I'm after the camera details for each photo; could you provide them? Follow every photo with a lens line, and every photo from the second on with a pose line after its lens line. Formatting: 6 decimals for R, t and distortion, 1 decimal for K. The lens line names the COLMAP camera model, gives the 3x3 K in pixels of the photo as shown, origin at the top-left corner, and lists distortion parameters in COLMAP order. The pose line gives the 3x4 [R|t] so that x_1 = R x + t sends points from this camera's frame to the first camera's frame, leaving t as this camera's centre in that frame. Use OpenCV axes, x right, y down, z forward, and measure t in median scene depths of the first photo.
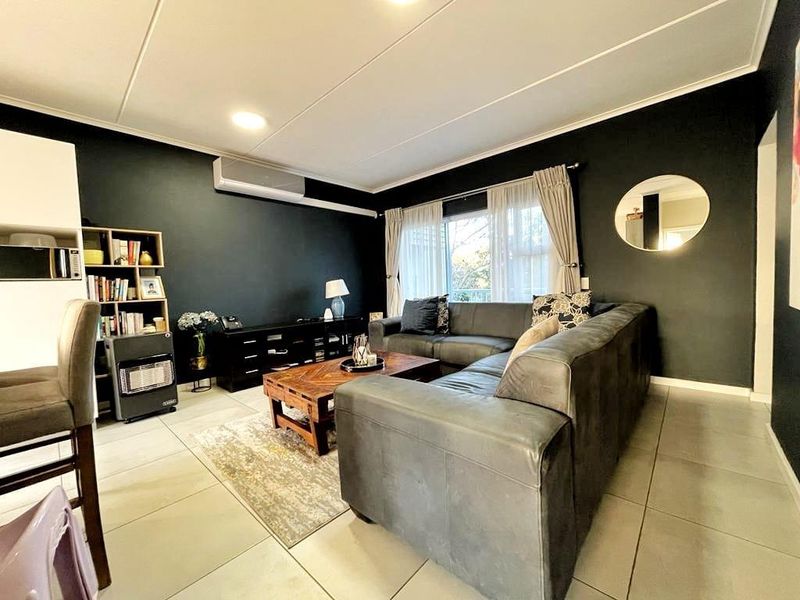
lens RADIAL K [[321.8, 0, 401.0], [0, 321.8, 300.9], [0, 0, 1]] dist [-0.004066, -0.000238]
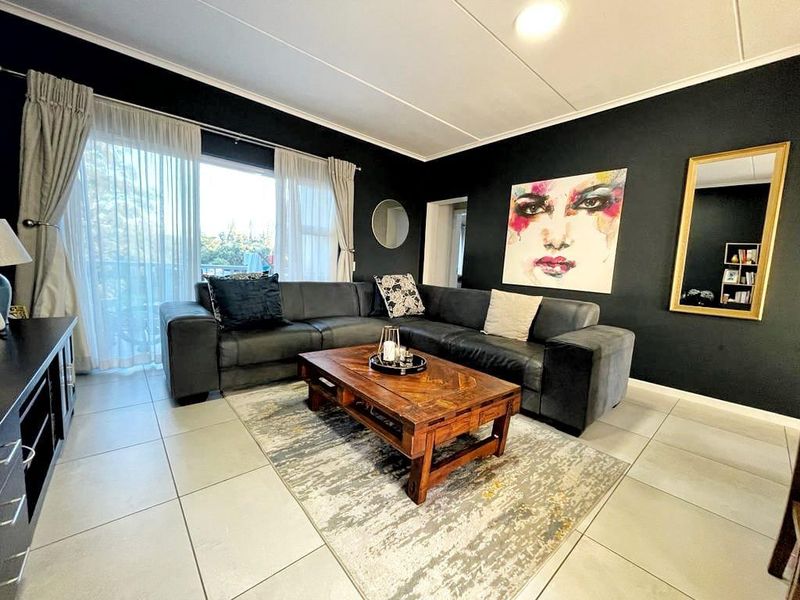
lens RADIAL K [[321.8, 0, 401.0], [0, 321.8, 300.9], [0, 0, 1]] dist [-0.004066, -0.000238]
pose [[0.107435, -0.060829, 0.992349, -0.636443], [-0.005813, 0.998071, 0.061809, 0.001062], [-0.994195, -0.012409, 0.106874, 0.661197]]
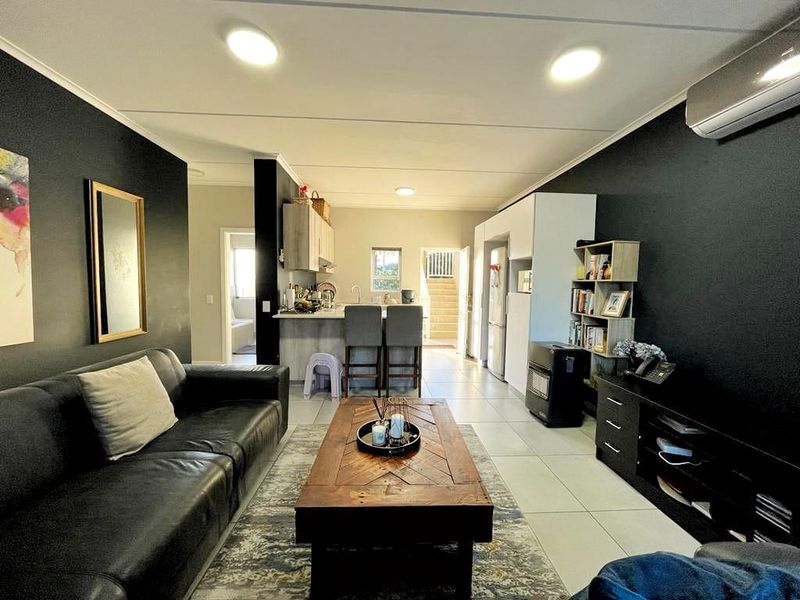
lens RADIAL K [[321.8, 0, 401.0], [0, 321.8, 300.9], [0, 0, 1]] dist [-0.004066, -0.000238]
pose [[-0.697237, 0.069624, -0.713451, 0.243912], [-0.022859, 0.992606, 0.119206, -0.126905], [0.716476, 0.099424, -0.690491, 1.066142]]
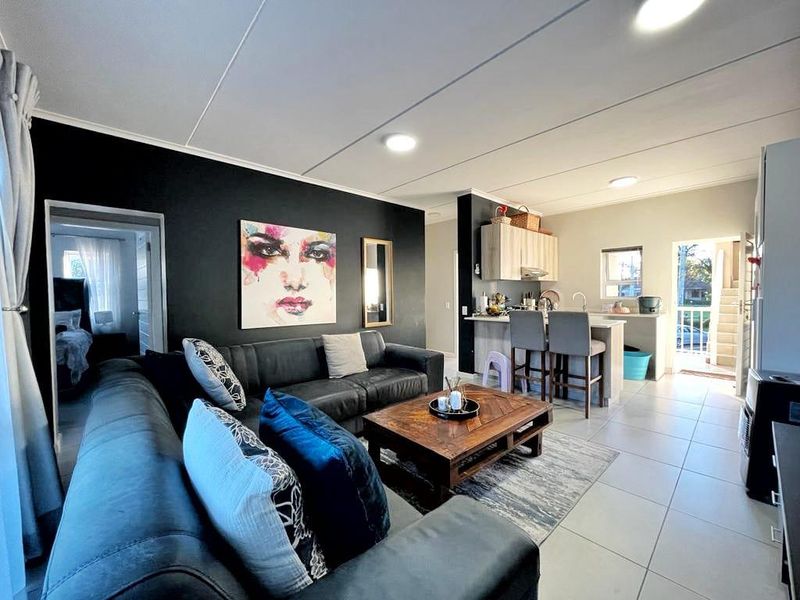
lens RADIAL K [[321.8, 0, 401.0], [0, 321.8, 300.9], [0, 0, 1]] dist [-0.004066, -0.000238]
pose [[-0.995246, 0.049365, 0.083951, -0.046271], [0.055395, 0.995931, 0.071084, -0.121256], [-0.080100, 0.075397, -0.993931, 1.356774]]
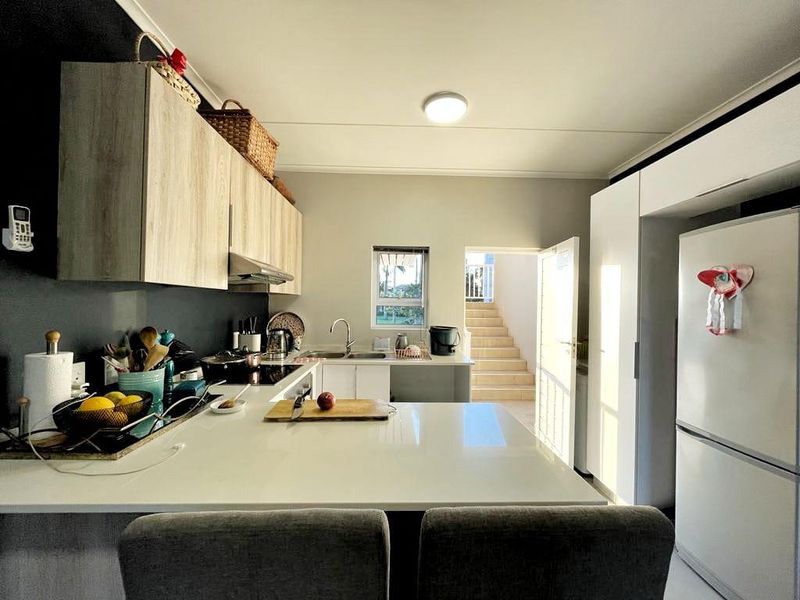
lens RADIAL K [[321.8, 0, 401.0], [0, 321.8, 300.9], [0, 0, 1]] dist [-0.004066, -0.000238]
pose [[-0.720275, 0.021576, -0.693353, -0.295534], [-0.021334, 0.998354, 0.053230, -0.097900], [0.693361, 0.053133, -0.718629, 0.478122]]
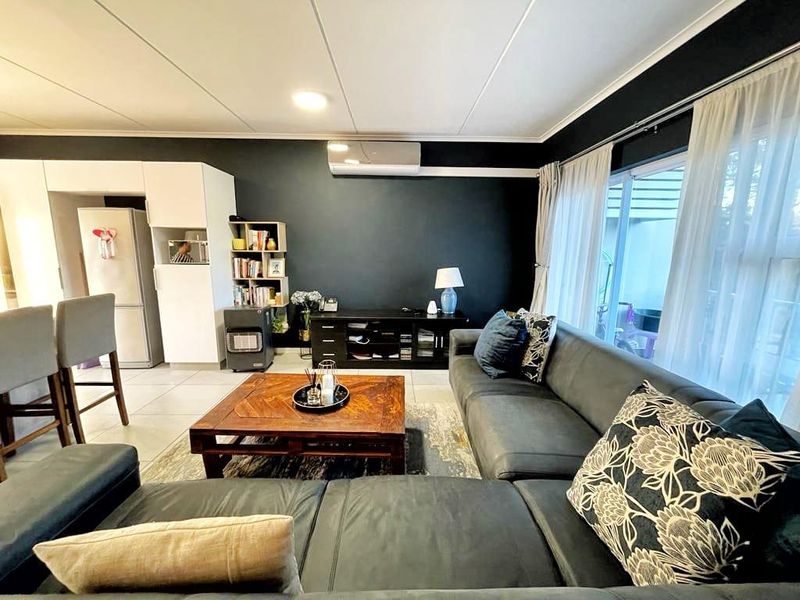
lens RADIAL K [[321.8, 0, 401.0], [0, 321.8, 300.9], [0, 0, 1]] dist [-0.004066, -0.000238]
pose [[0.688378, 0.165572, -0.706203, 0.397734], [-0.073651, 0.984522, 0.159033, -0.133172], [0.721604, -0.057462, 0.689918, 0.436082]]
